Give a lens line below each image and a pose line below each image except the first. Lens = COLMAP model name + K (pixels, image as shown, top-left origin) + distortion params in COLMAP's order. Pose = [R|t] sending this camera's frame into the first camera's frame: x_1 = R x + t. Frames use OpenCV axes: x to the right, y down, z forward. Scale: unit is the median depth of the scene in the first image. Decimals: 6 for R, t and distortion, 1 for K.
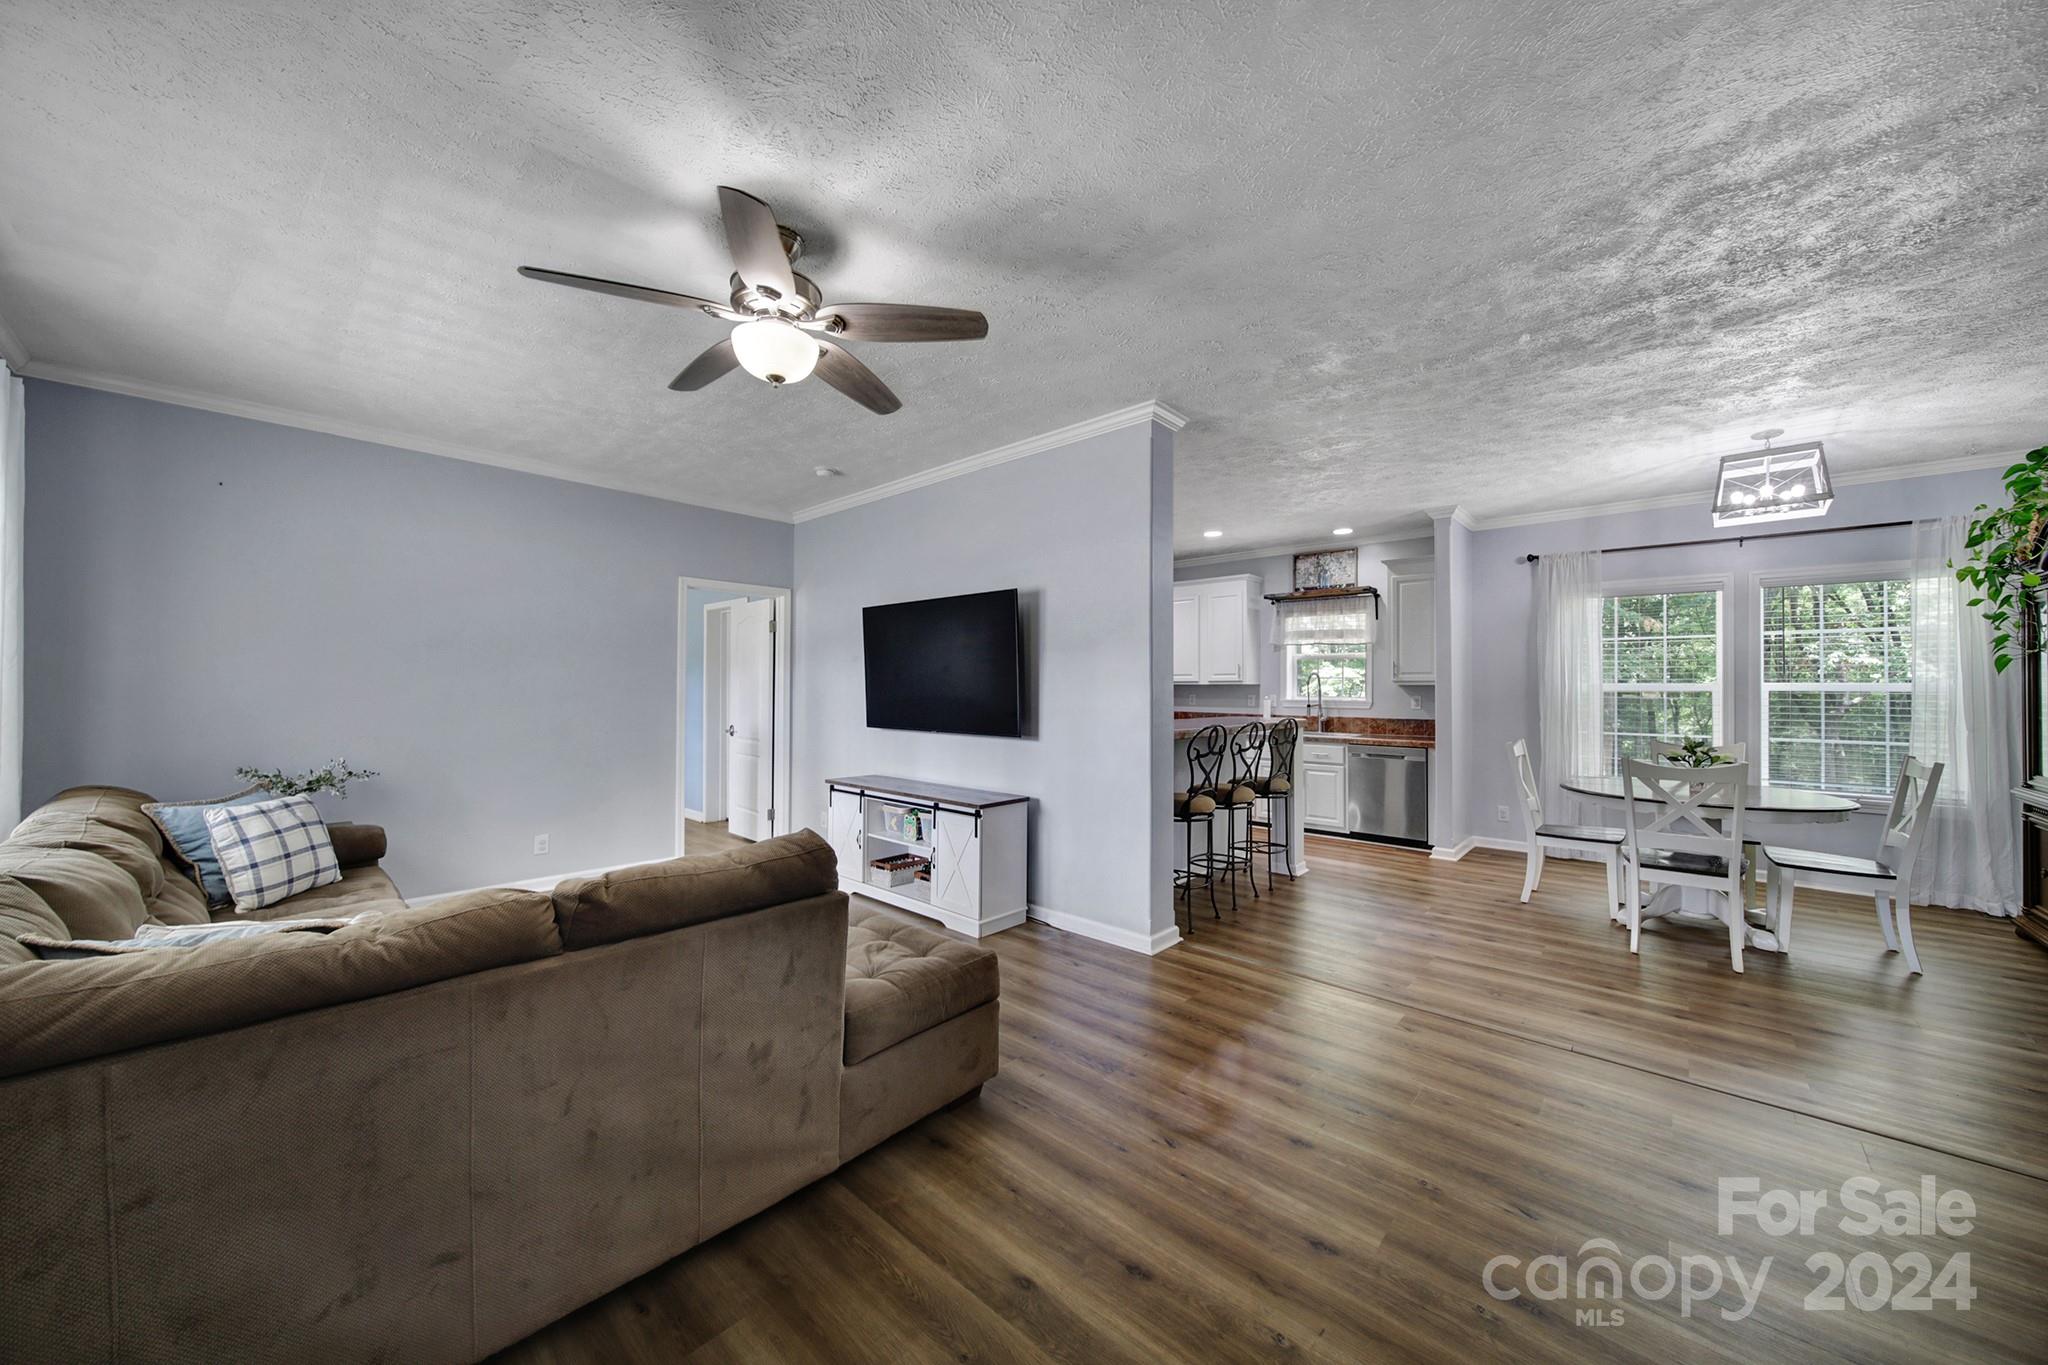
lens RADIAL K [[741.9, 0, 1023.6], [0, 741.9, 680.6], [0, 0, 1]] dist [0.000716, 0.000105]
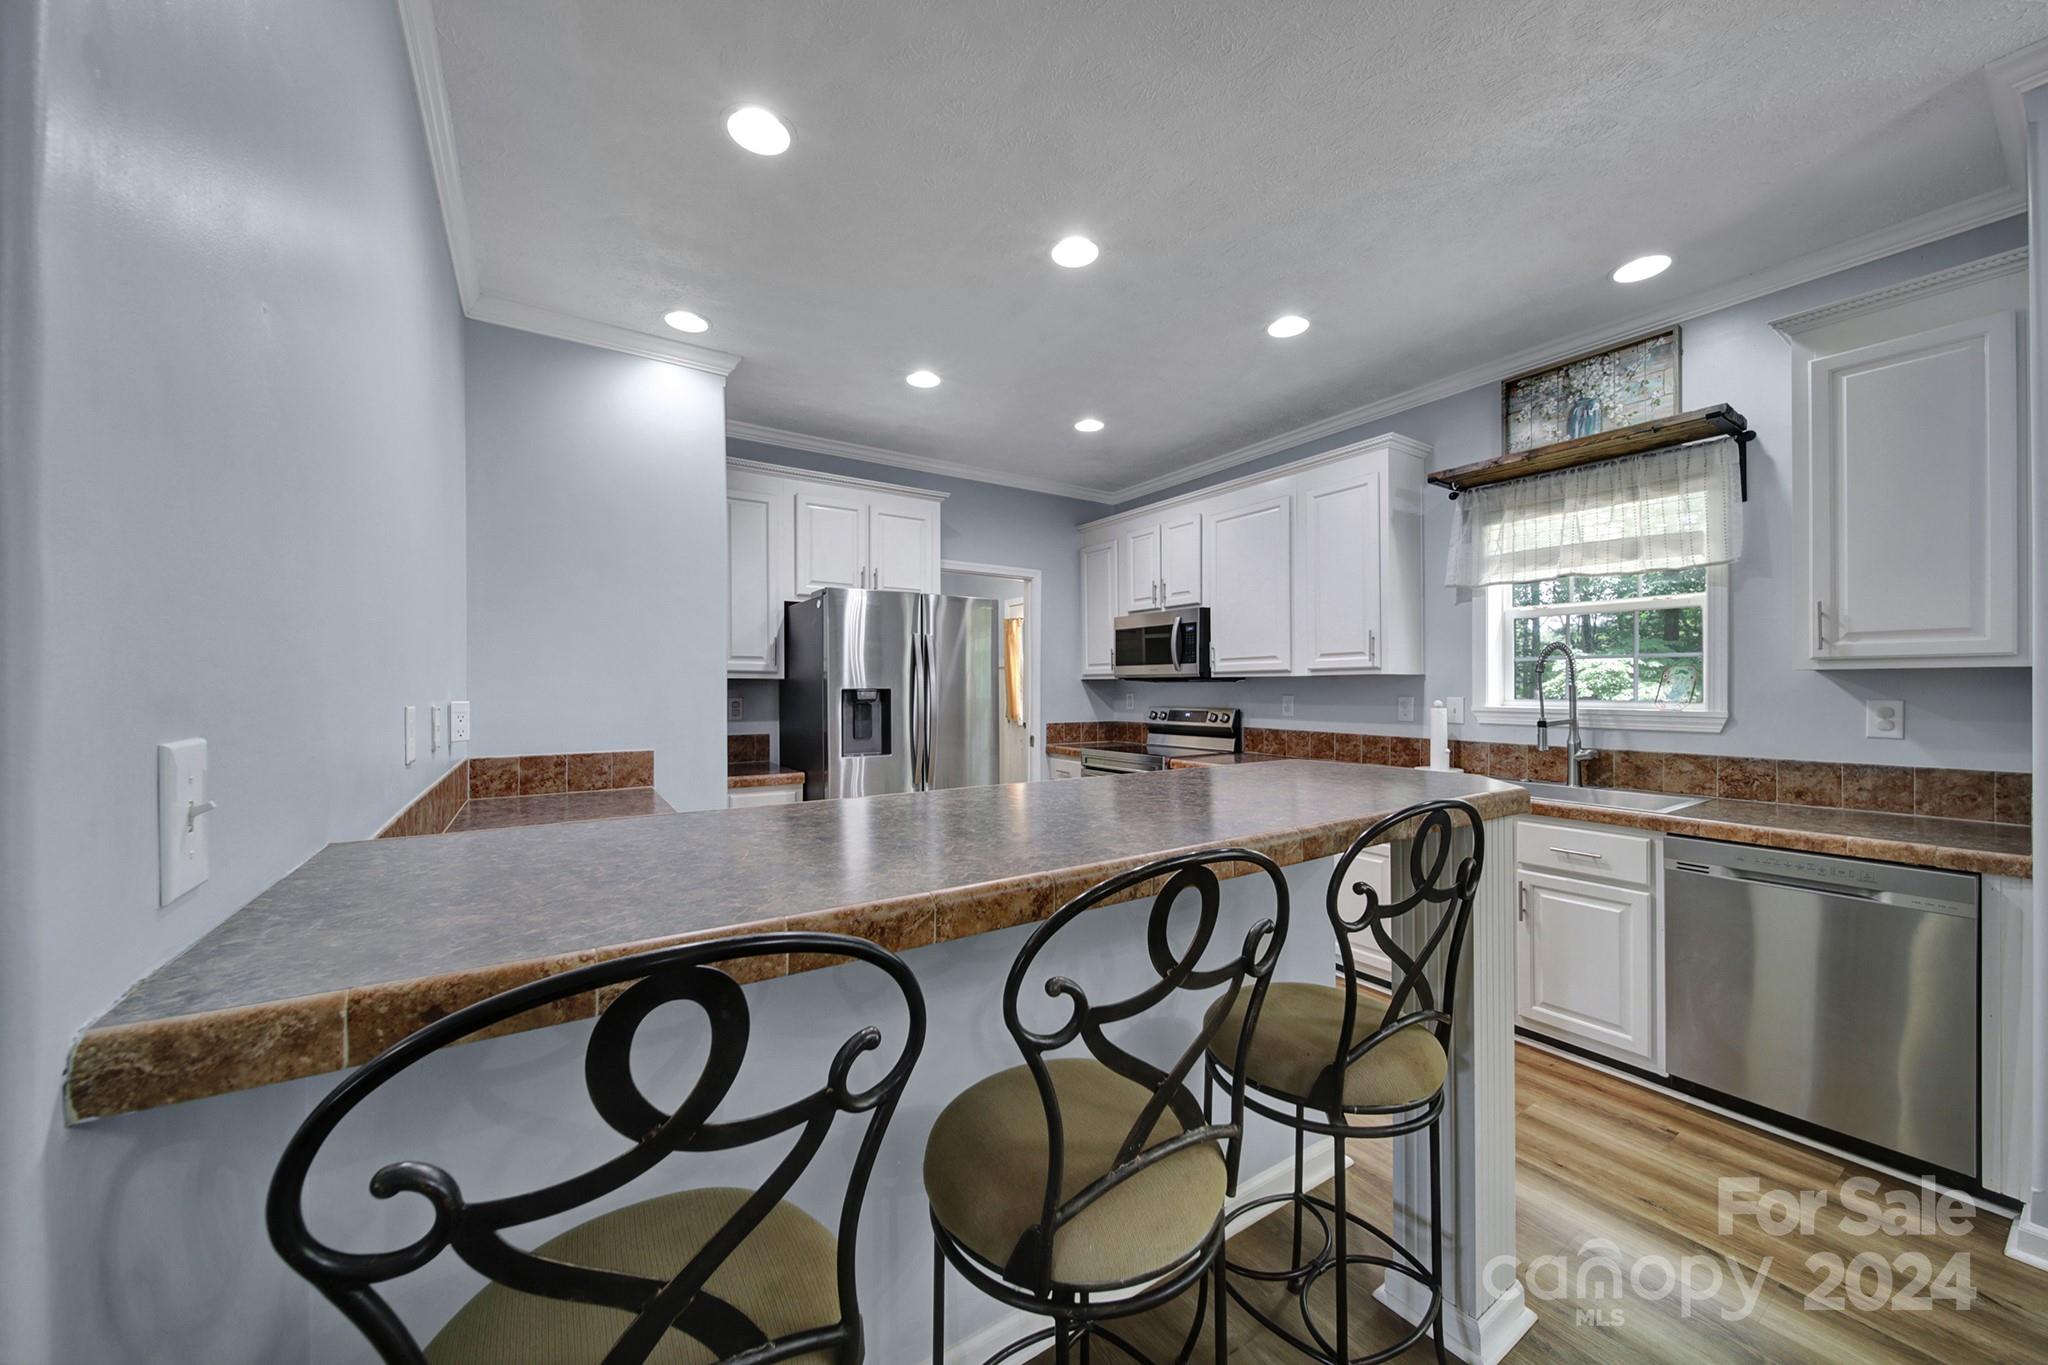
lens RADIAL K [[741.9, 0, 1022.4], [0, 741.9, 685.2], [0, 0, 1]] dist [0.000716, 0.000105]
pose [[0.968640, -0.005546, -0.248405, 0.200948], [0.007020, 0.999963, 0.005050, 0.007838], [0.248368, -0.006635, 0.968643, 0.513558]]
